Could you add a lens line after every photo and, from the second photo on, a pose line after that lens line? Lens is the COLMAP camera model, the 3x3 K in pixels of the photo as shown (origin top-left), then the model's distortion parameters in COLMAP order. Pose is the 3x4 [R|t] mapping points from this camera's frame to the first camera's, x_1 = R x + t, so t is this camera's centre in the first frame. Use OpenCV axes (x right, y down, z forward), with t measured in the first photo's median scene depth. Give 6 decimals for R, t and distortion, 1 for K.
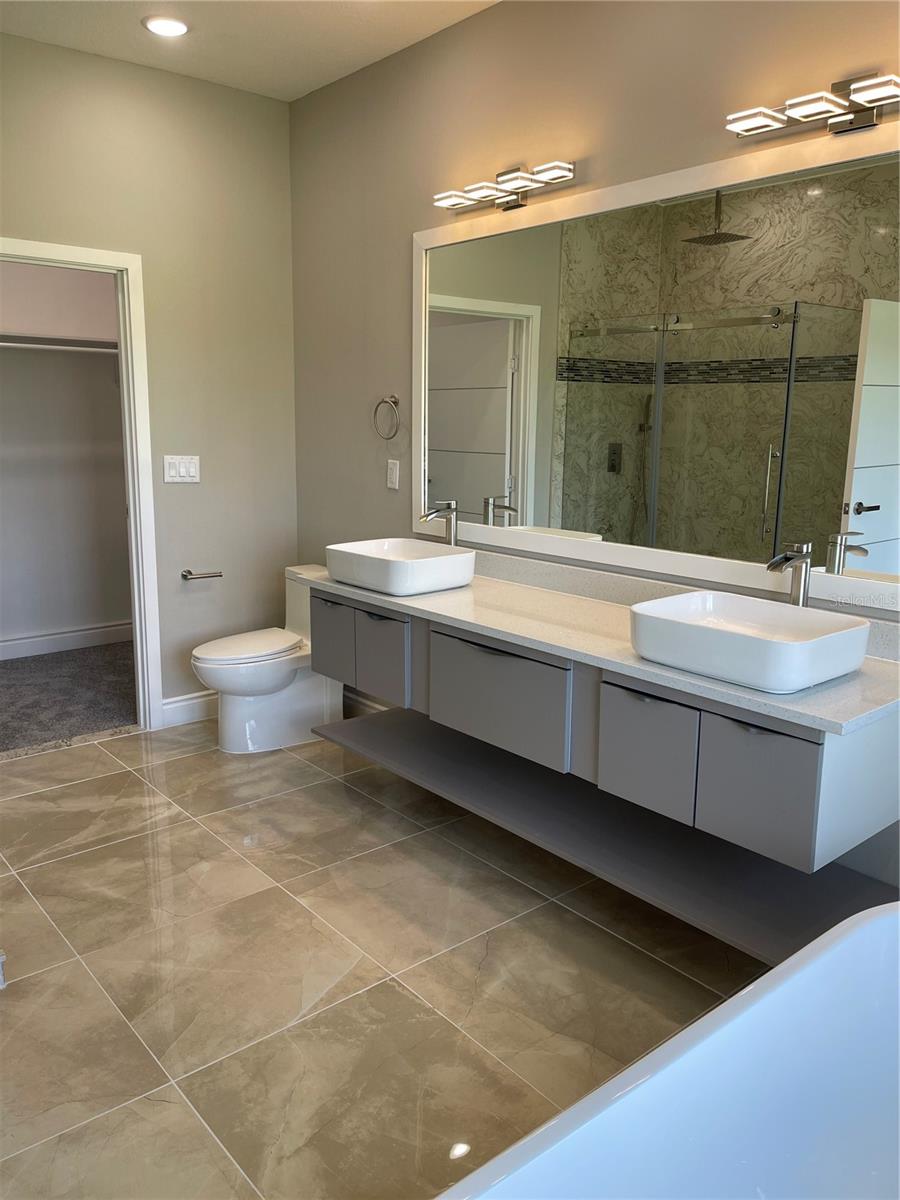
lens RADIAL K [[896.7, 0, 451.9], [0, 896.7, 620.6], [0, 0, 1]] dist [0.074728, -0.104061]
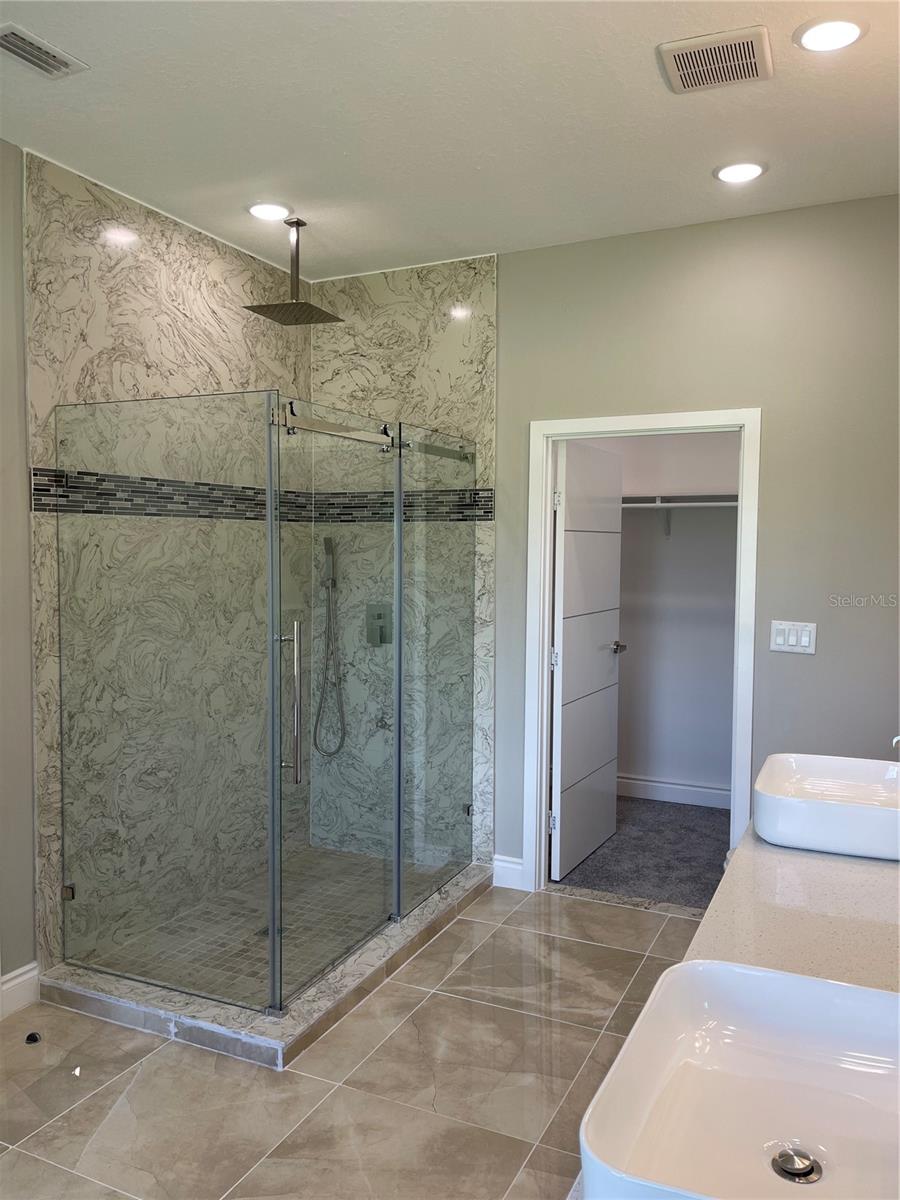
lens RADIAL K [[896.7, 0, 451.9], [0, 896.7, 620.6], [0, 0, 1]] dist [0.074728, -0.104061]
pose [[0.423318, 0.059884, -0.904000, 0.373148], [-0.202675, 0.978784, -0.030070, -0.099393], [0.883020, 0.195947, 0.426474, 0.372819]]
